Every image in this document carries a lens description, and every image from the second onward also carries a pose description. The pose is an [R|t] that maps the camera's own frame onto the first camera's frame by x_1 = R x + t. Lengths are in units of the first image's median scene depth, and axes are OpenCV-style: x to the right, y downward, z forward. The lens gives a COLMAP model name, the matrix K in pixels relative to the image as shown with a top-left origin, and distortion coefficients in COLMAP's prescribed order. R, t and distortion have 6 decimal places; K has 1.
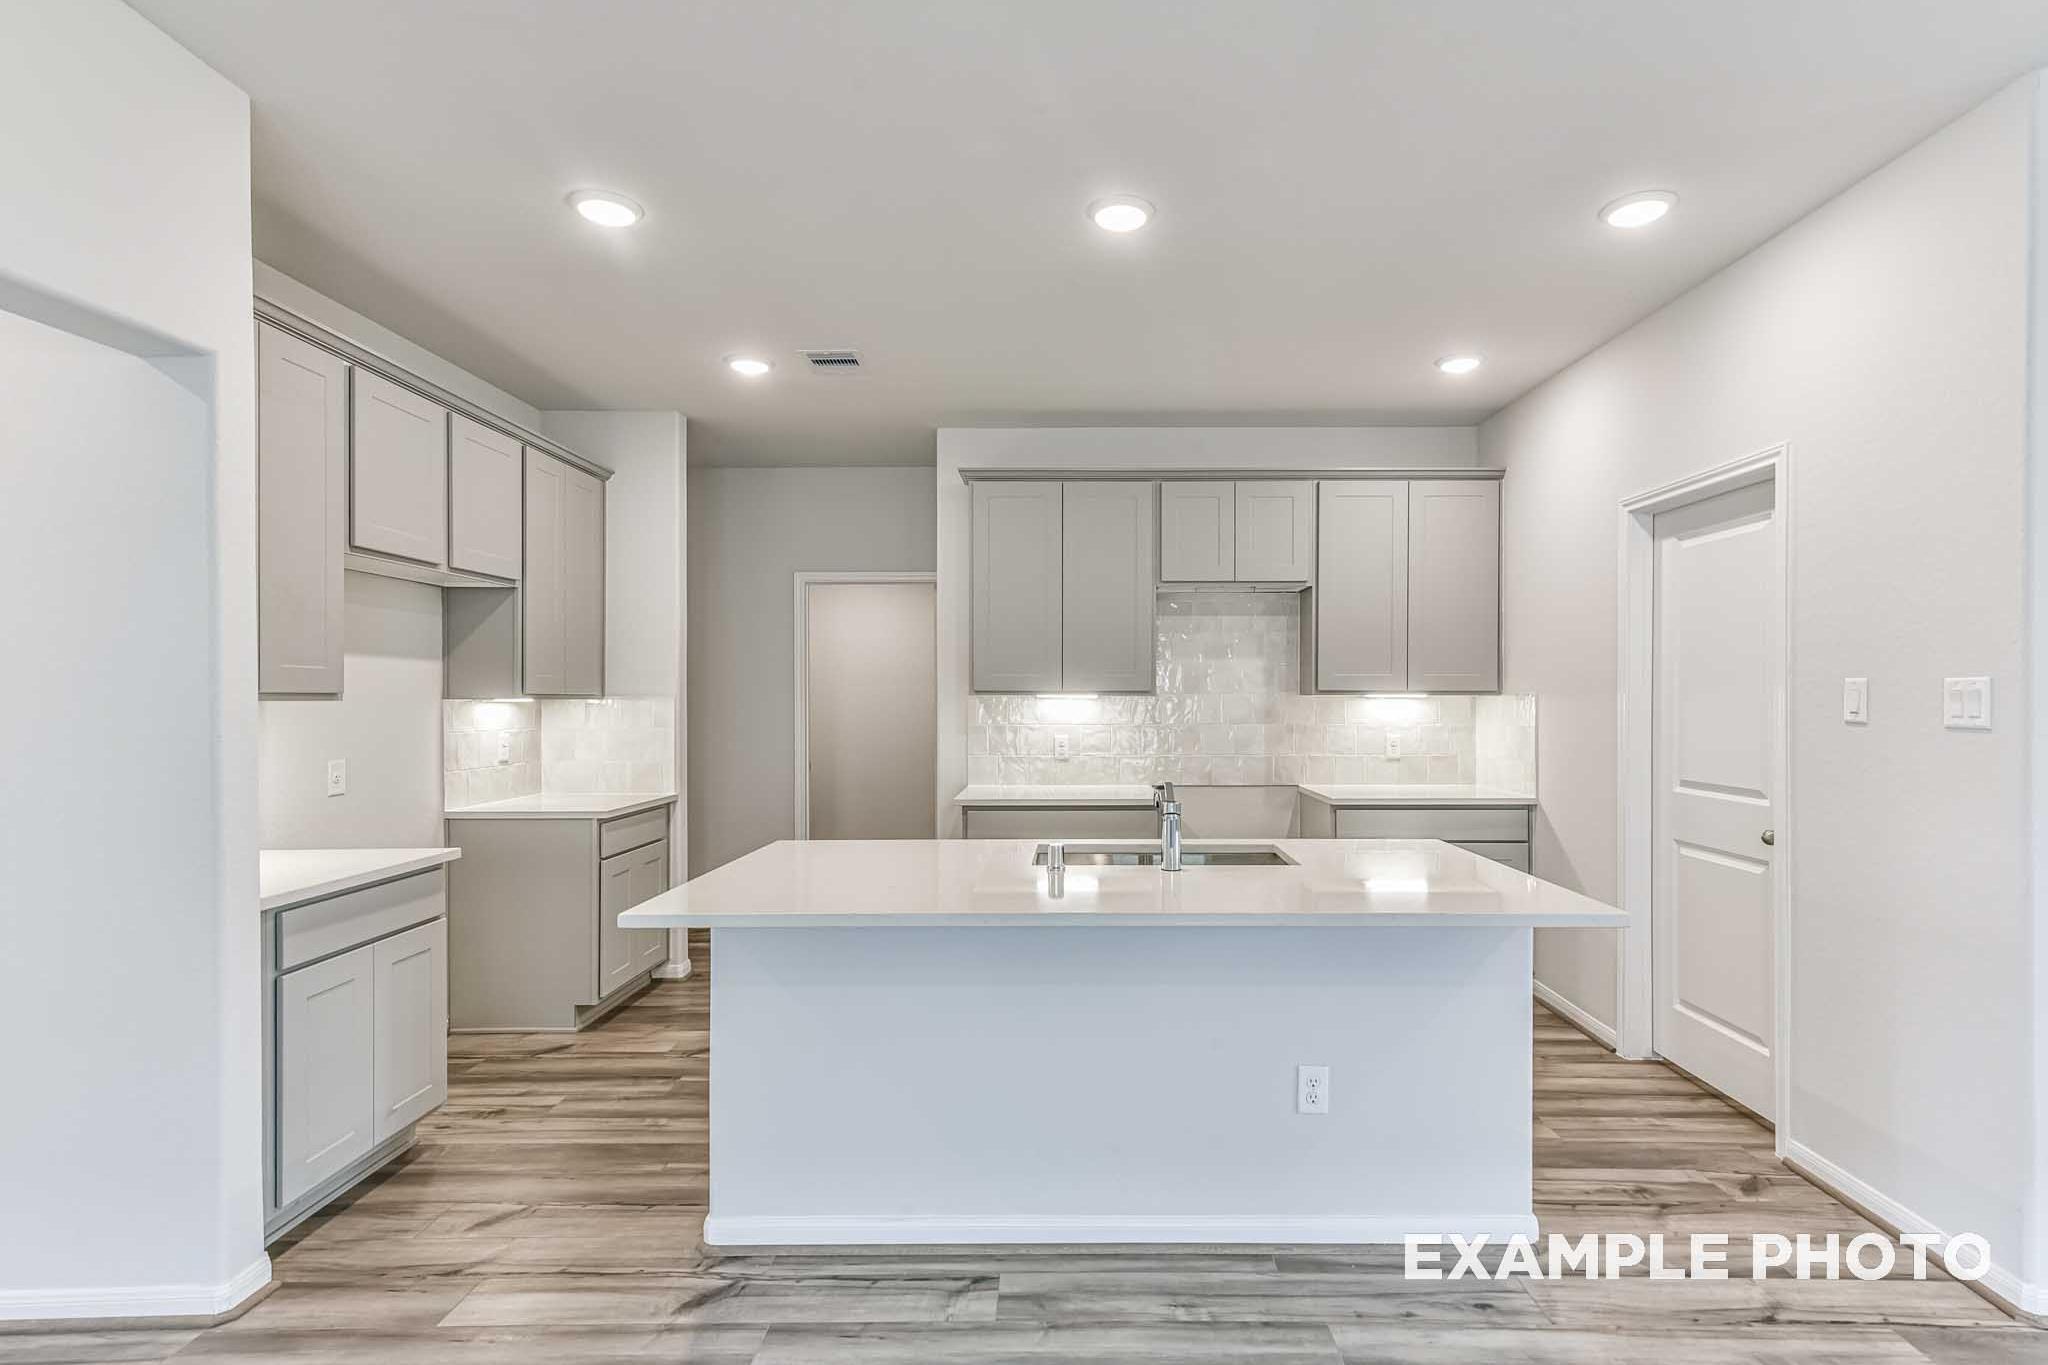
lens RADIAL K [[997.0, 0, 1080.2], [0, 997.0, 701.5], [0, 0, 1]] dist [0.014656, 0.001741]
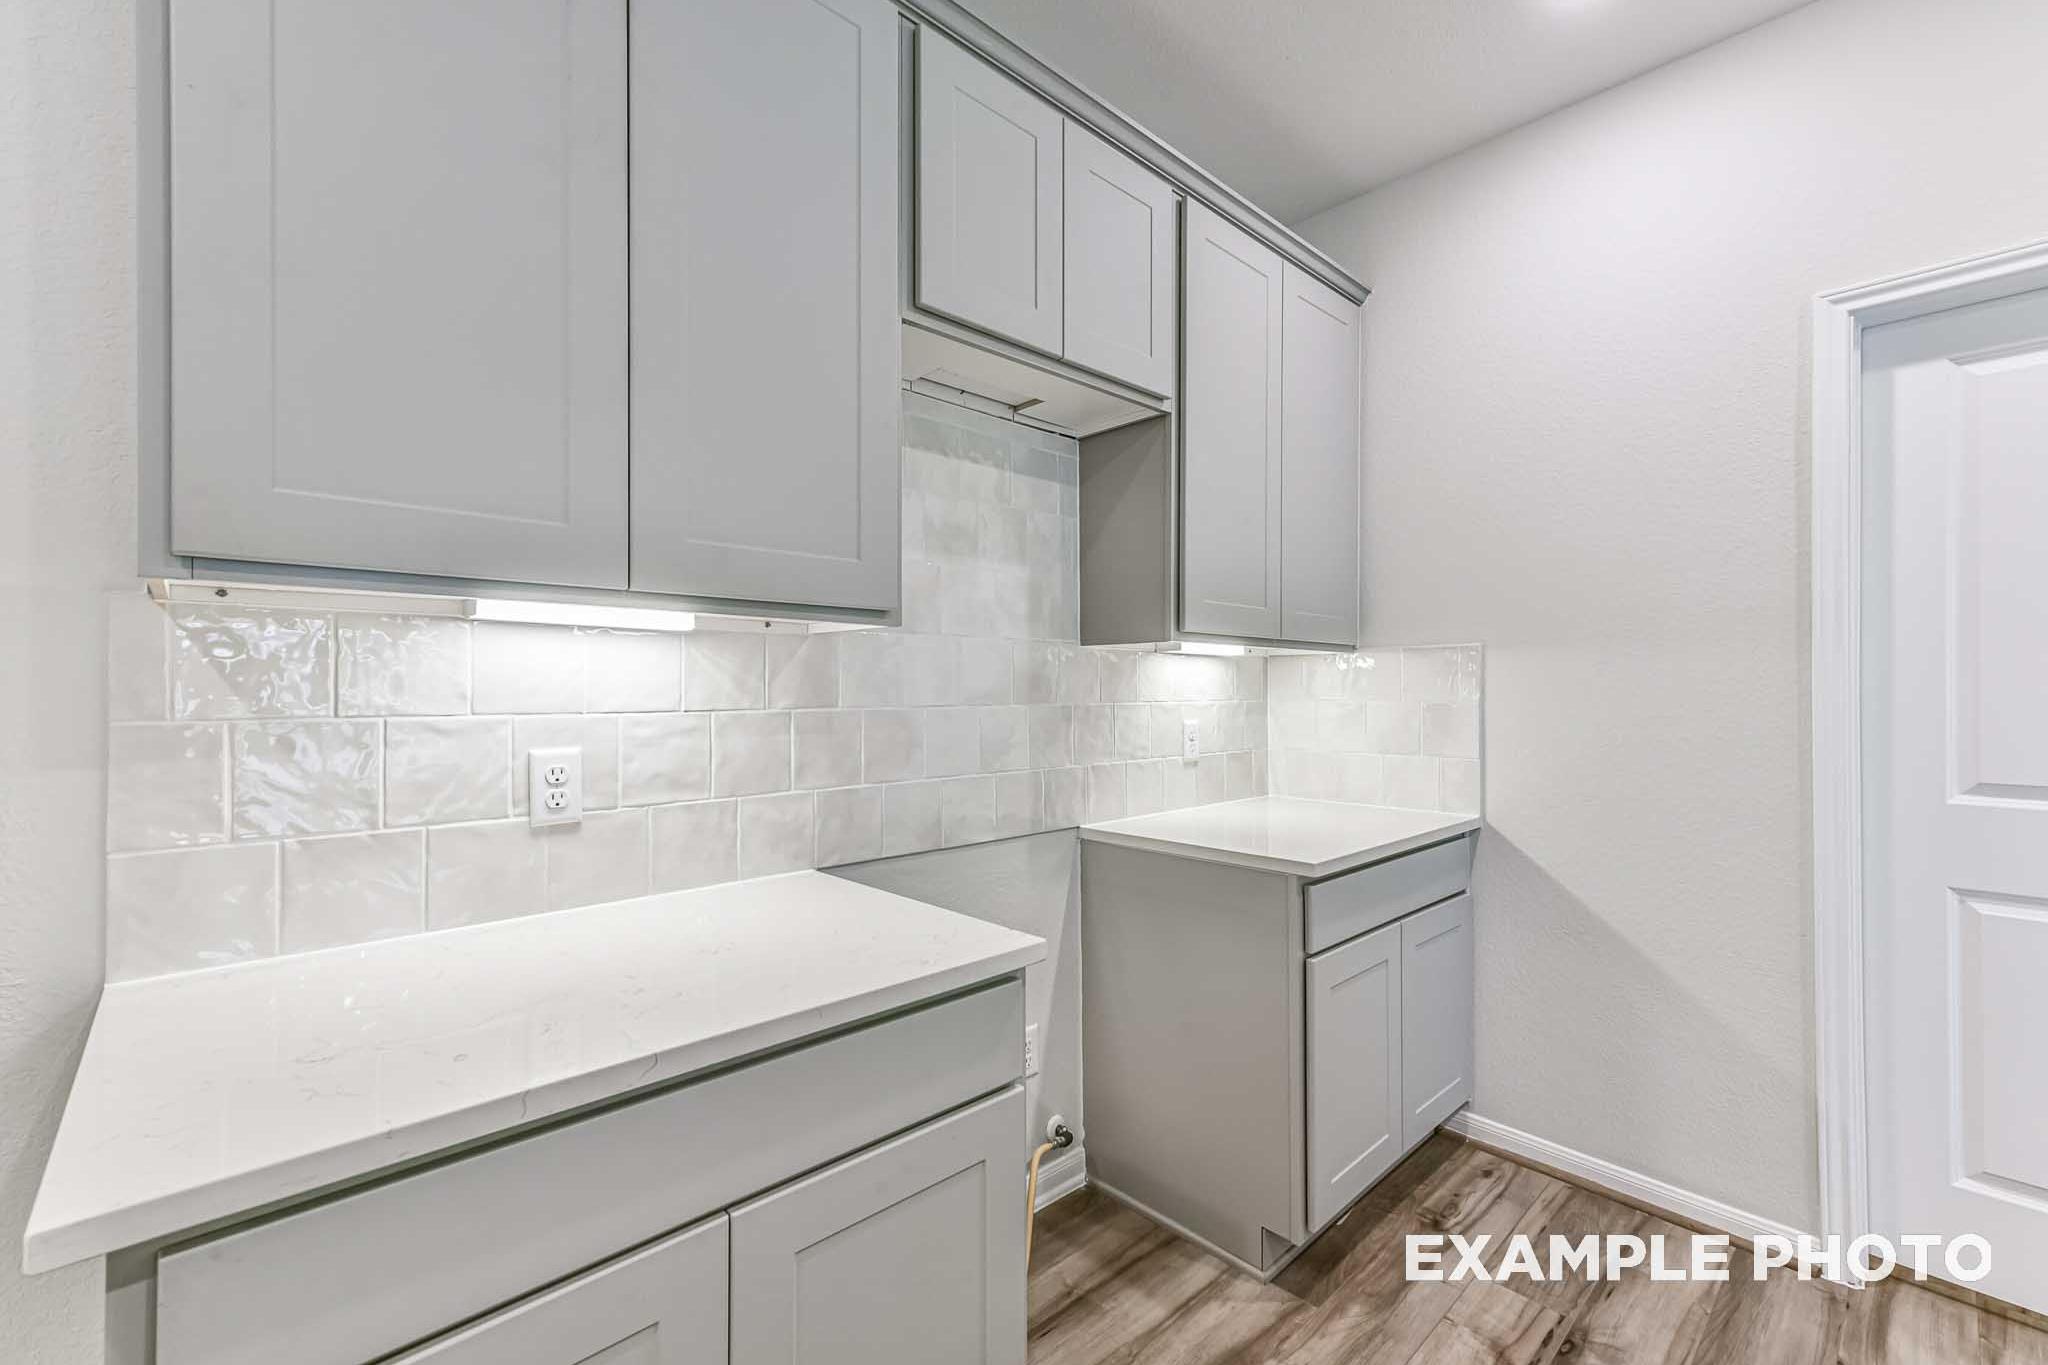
lens RADIAL K [[855.0, 0, 1019.8], [0, 855.0, 684.1], [0, 0, 1]] dist [0.009583, 0.000140]
pose [[0.735055, 0.004045, 0.677995, -0.105744], [0.004742, 0.999927, -0.011108, 0.019901], [-0.677990, 0.011380, 0.734983, 0.802267]]
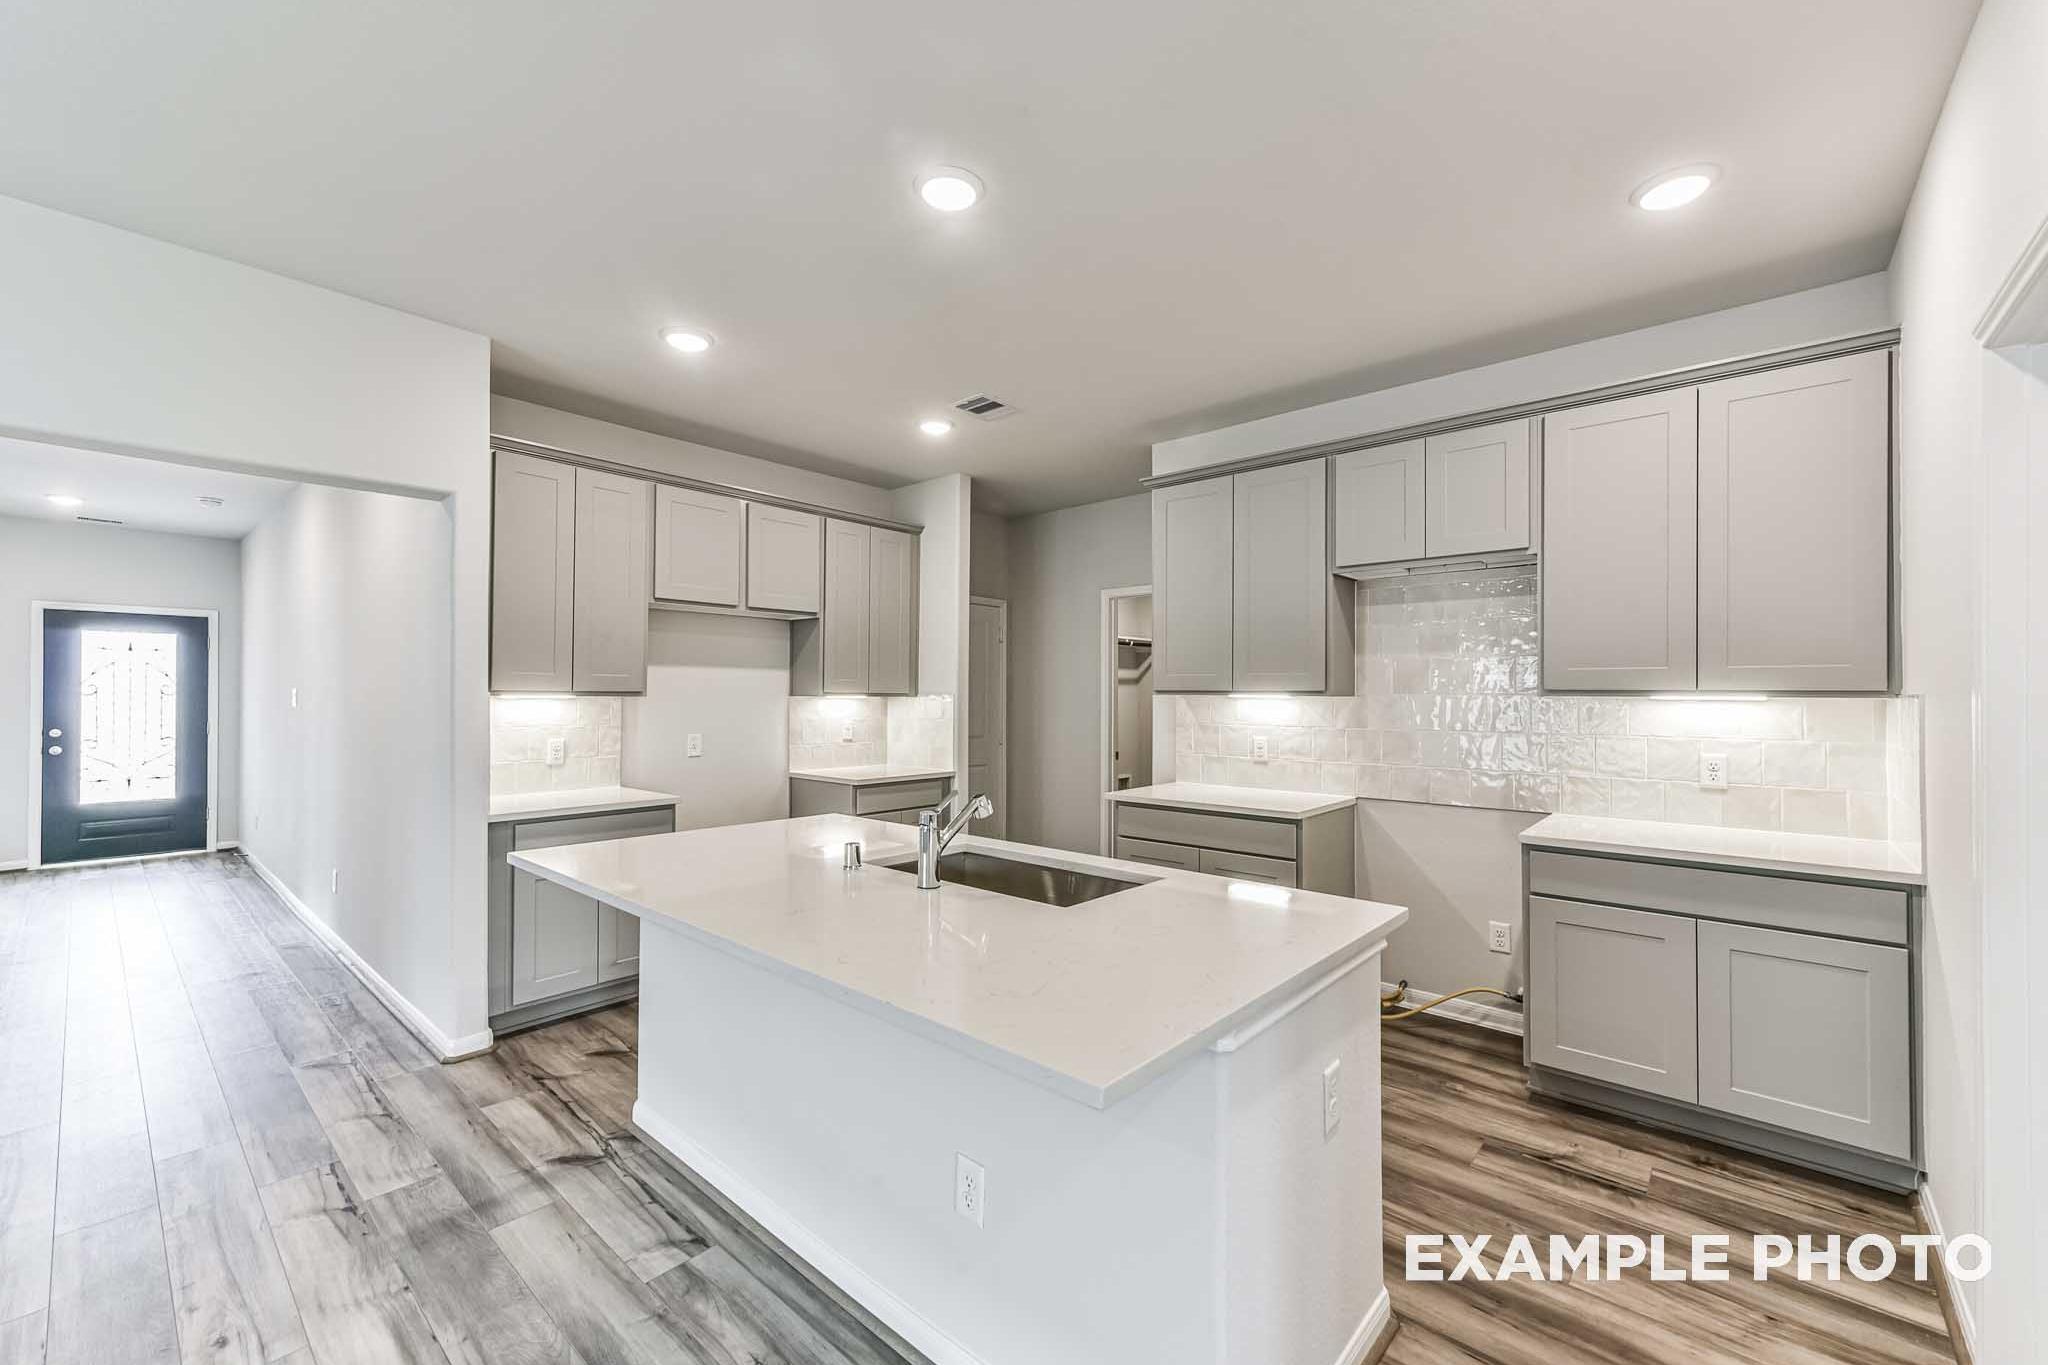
lens RADIAL K [[818.2, 0, 1025.7], [0, 818.2, 689.4], [0, 0, 1]] dist [0.006598, -0.000018]
pose [[0.748991, -0.001039, -0.662579, 0.380653], [-0.007925, 0.999913, -0.010526, -0.002090], [0.662533, 0.013135, 0.748918, 0.291673]]
